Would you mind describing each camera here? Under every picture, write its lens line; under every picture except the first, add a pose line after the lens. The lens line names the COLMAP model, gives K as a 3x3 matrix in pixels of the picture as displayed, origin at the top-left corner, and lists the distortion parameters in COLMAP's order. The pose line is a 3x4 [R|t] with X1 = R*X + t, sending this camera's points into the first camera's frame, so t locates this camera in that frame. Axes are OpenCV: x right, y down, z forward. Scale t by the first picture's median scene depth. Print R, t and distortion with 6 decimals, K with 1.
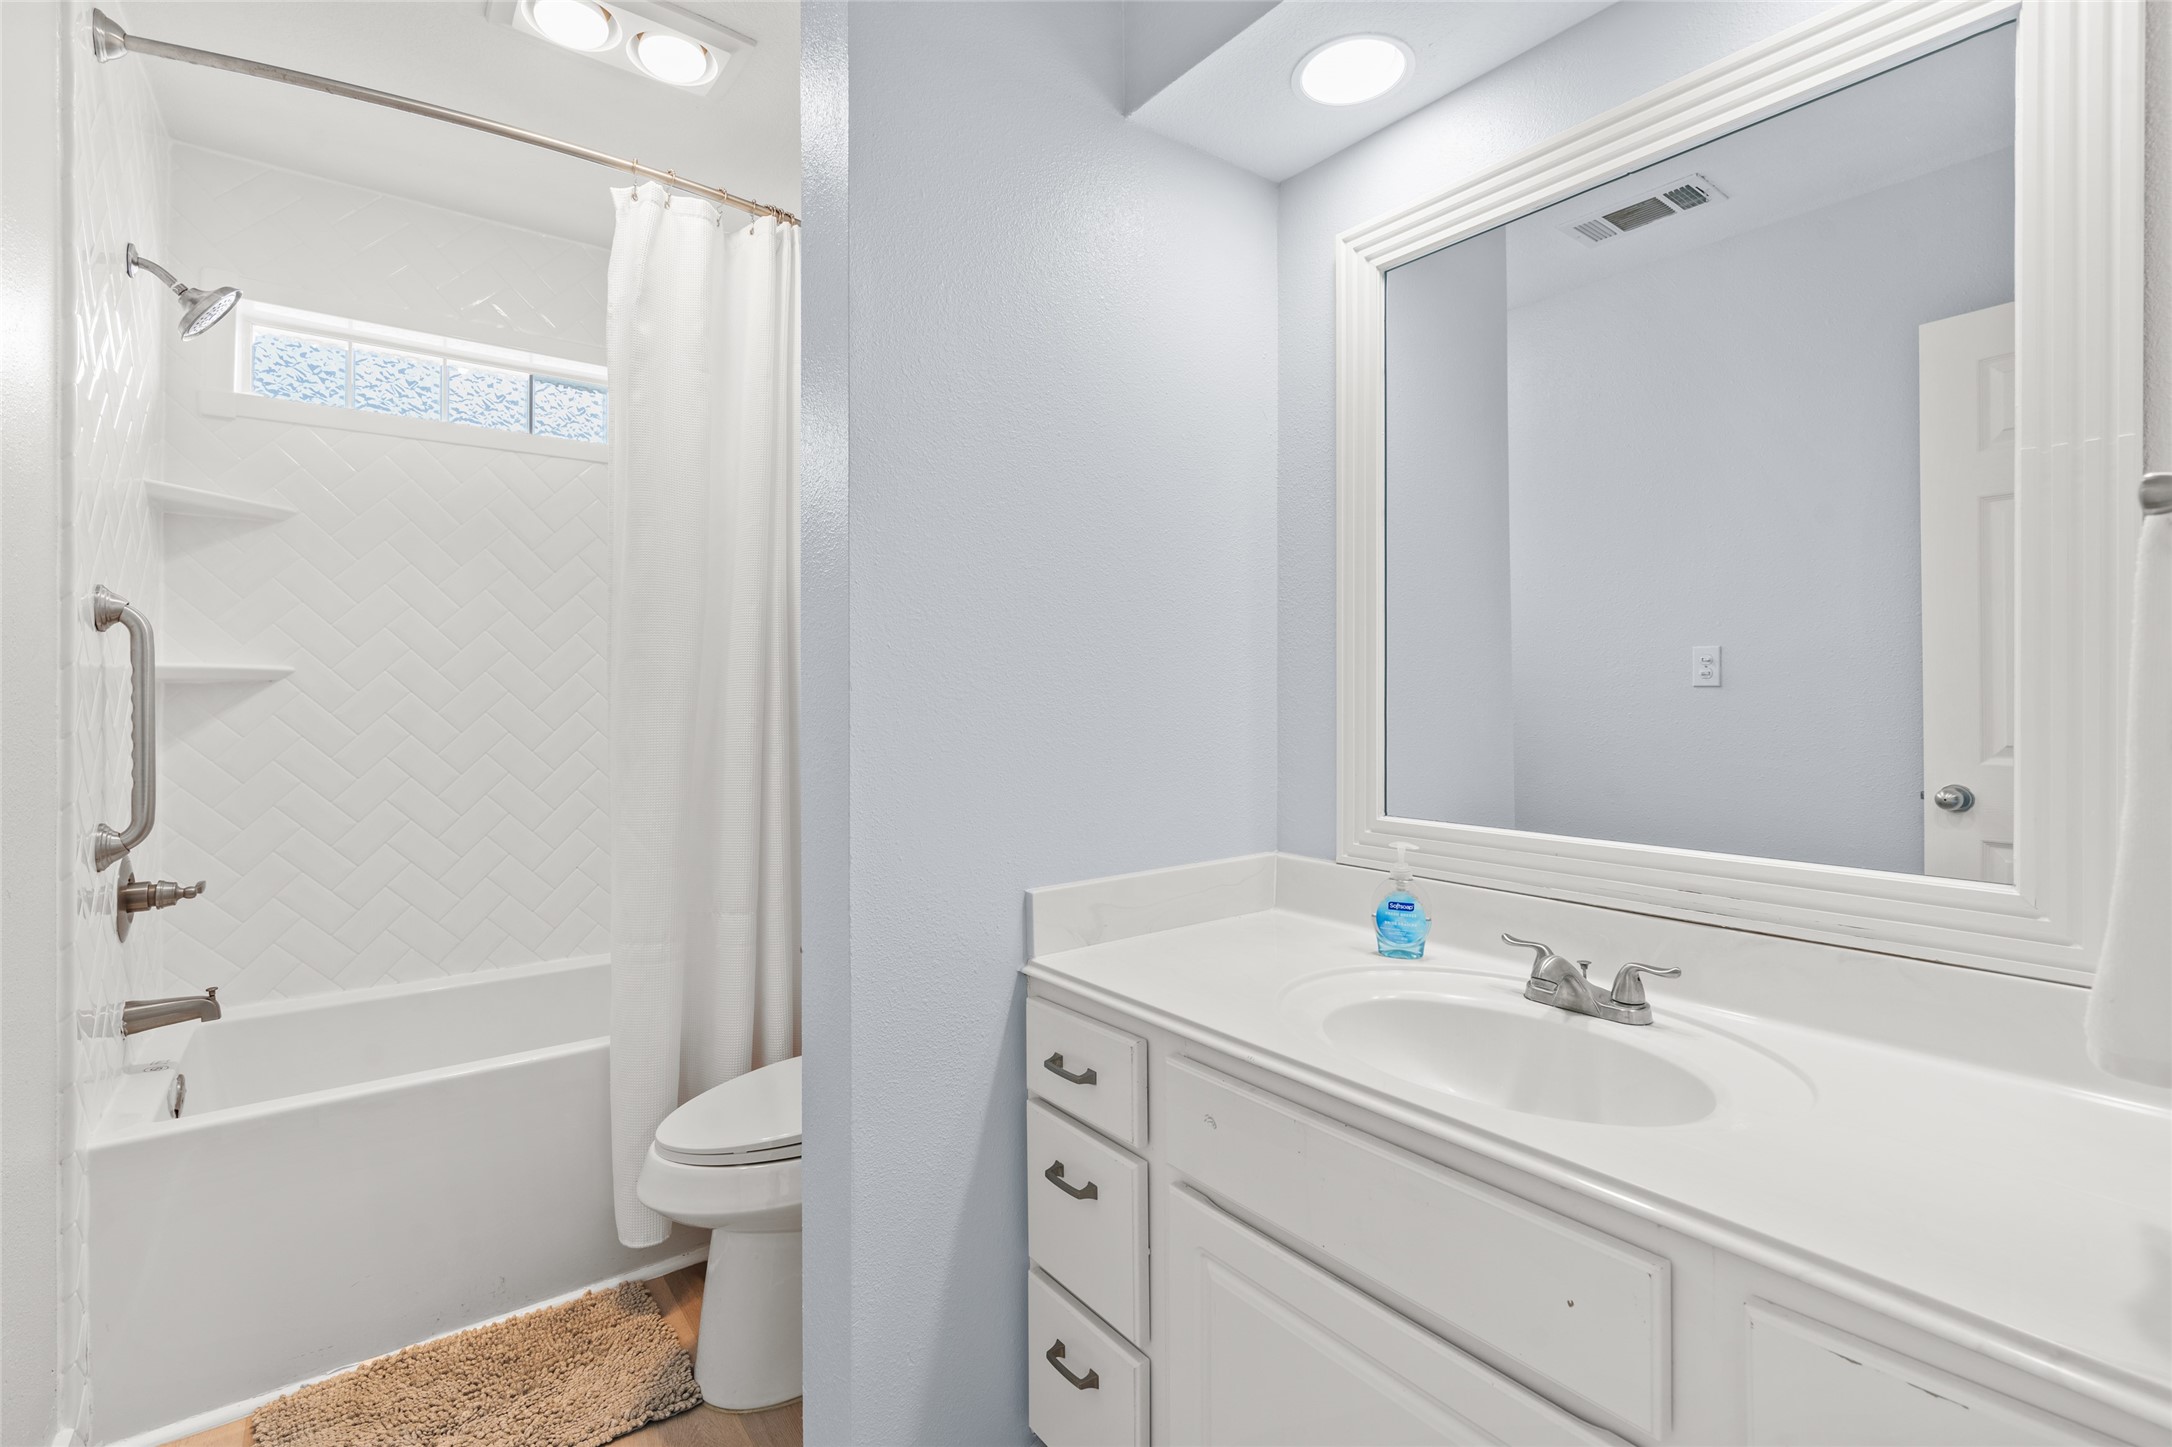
lens RADIAL K [[977.9, 0, 1080.9], [0, 977.9, 713.3], [0, 0, 1]] dist [-0.007959, 0.000362]
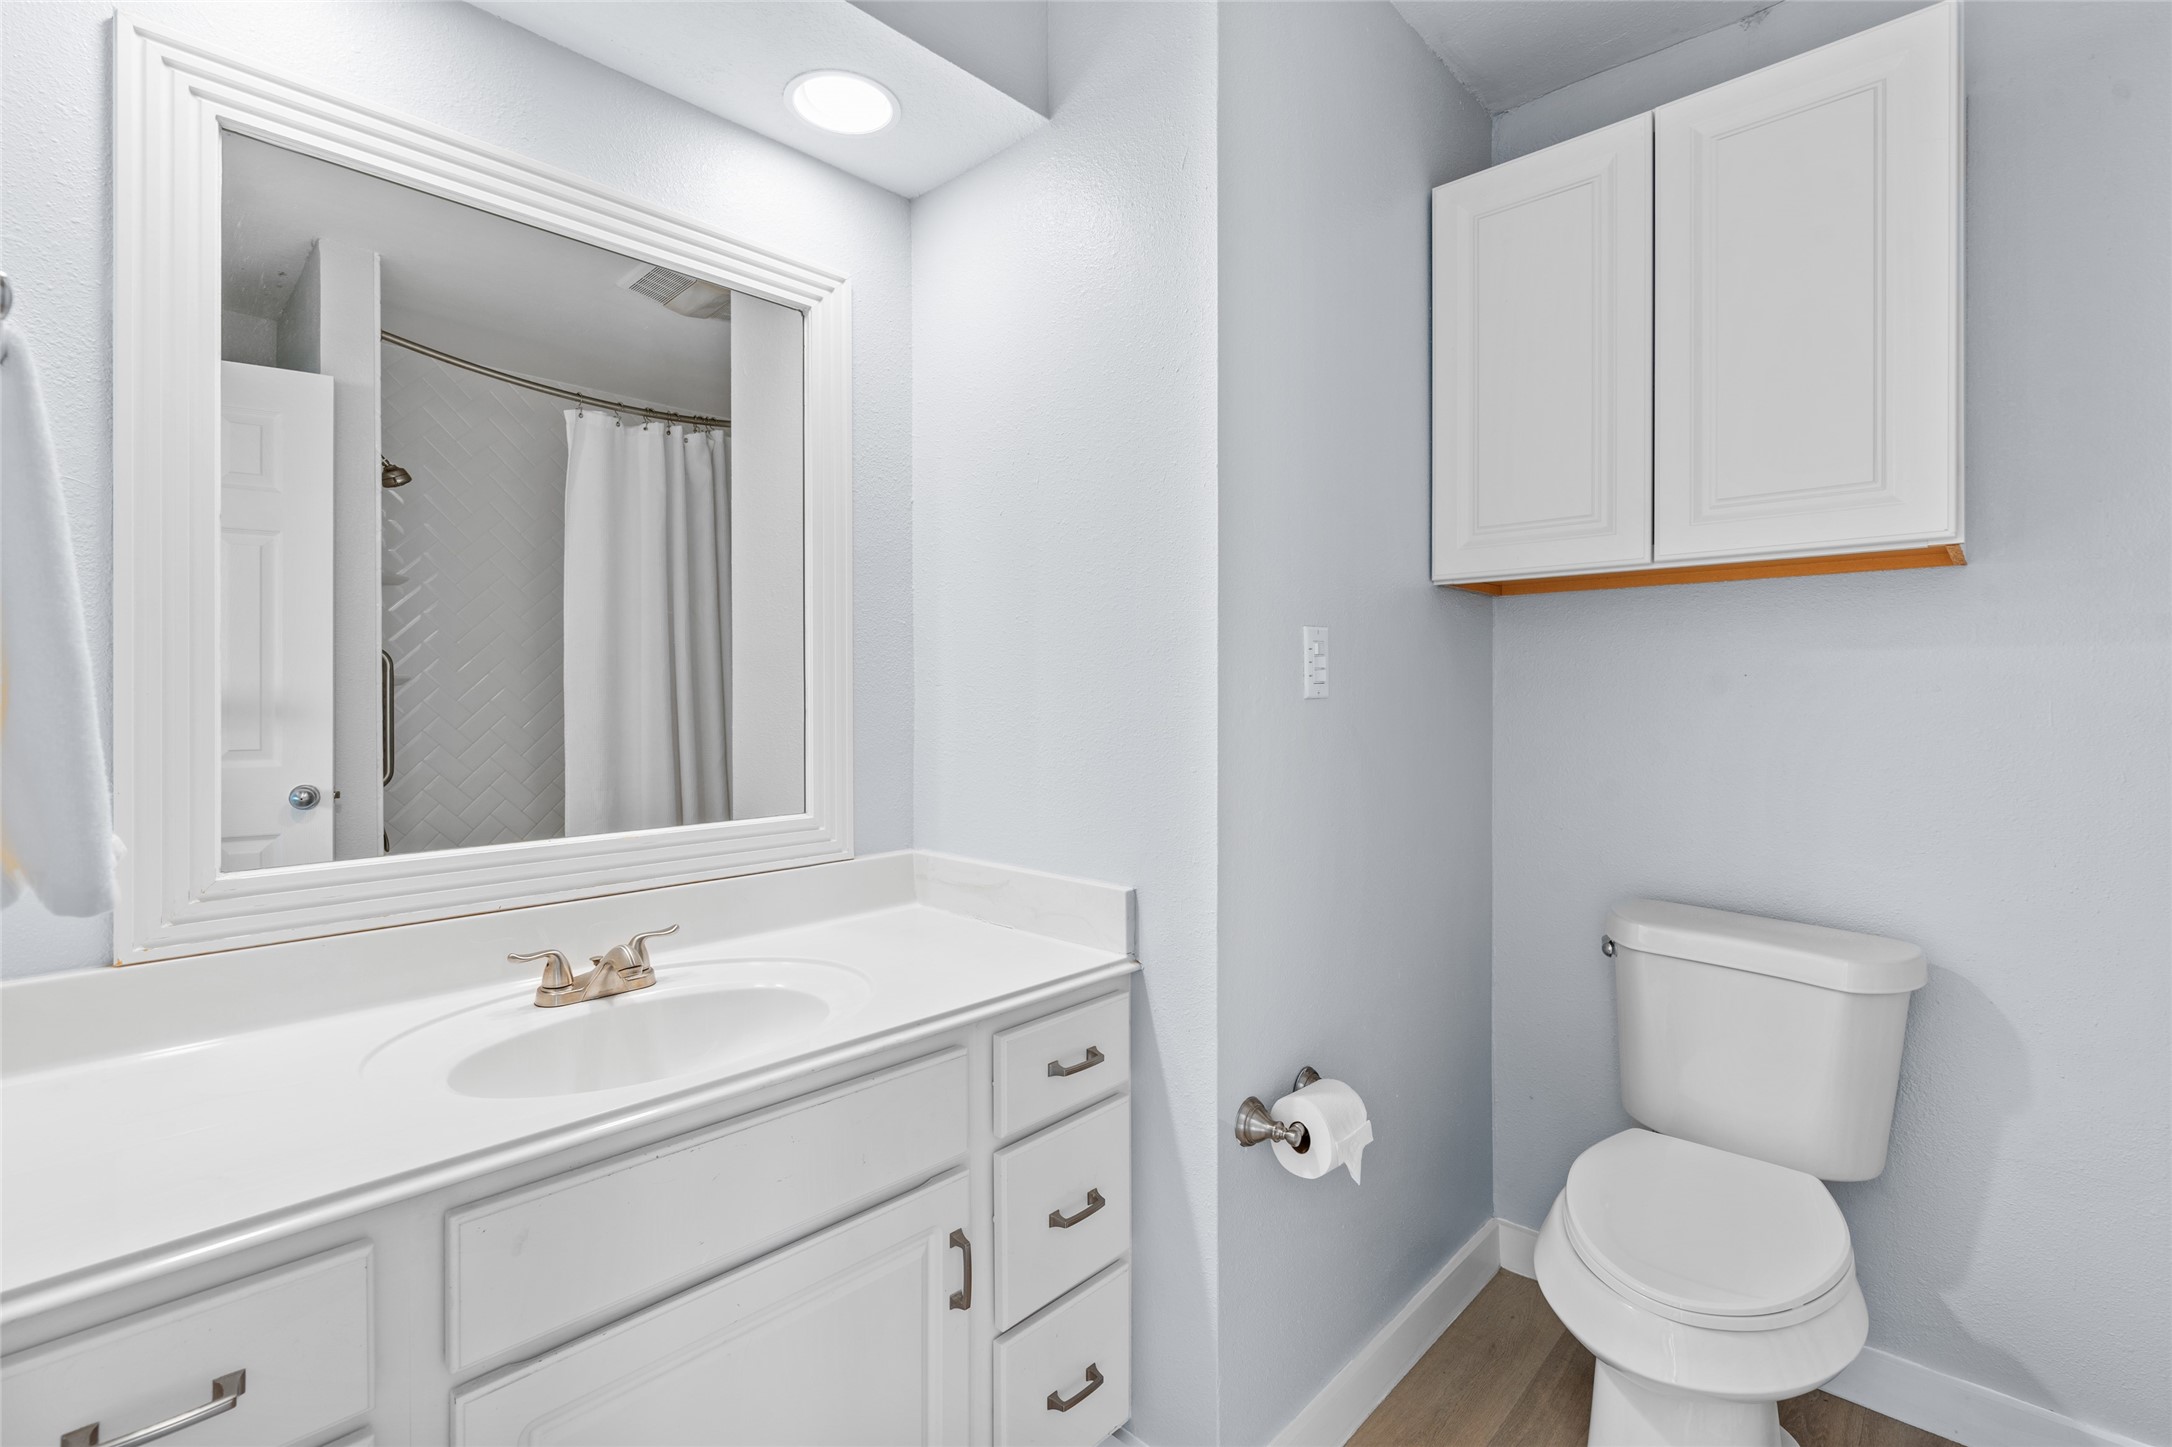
lens RADIAL K [[977.9, 0, 1080.9], [0, 977.9, 713.3], [0, 0, 1]] dist [-0.007959, 0.000362]
pose [[-0.165768, -0.005896, 0.986147, -0.606805], [0.011531, 0.999902, 0.007916, -0.004933], [-0.986097, 0.012684, -0.165684, 0.642316]]
